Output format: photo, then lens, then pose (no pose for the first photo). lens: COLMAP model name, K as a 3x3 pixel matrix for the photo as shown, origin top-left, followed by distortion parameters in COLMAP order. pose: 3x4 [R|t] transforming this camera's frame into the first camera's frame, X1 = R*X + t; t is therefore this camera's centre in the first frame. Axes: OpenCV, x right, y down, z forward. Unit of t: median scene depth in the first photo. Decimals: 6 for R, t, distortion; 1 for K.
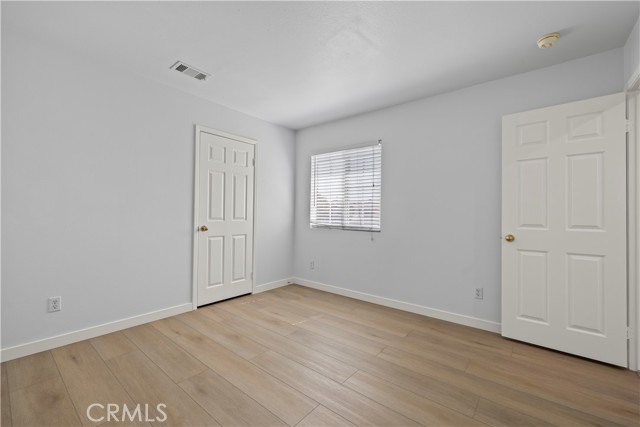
lens RADIAL K [[268.4, 0, 316.6], [0, 268.4, 212.6], [0, 0, 1]] dist [0.000237, 0.000061]
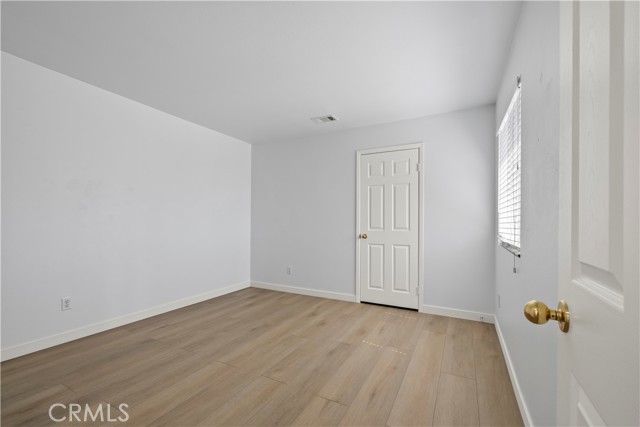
lens RADIAL K [[270.5, 0, 321.6], [0, 270.5, 223.1], [0, 0, 1]] dist [0.000416, 0.000117]
pose [[0.202805, -0.012258, -0.979142, 0.685811], [-0.000386, 0.999921, -0.012598, 0.015884], [0.979219, 0.002933, 0.202784, 0.563325]]
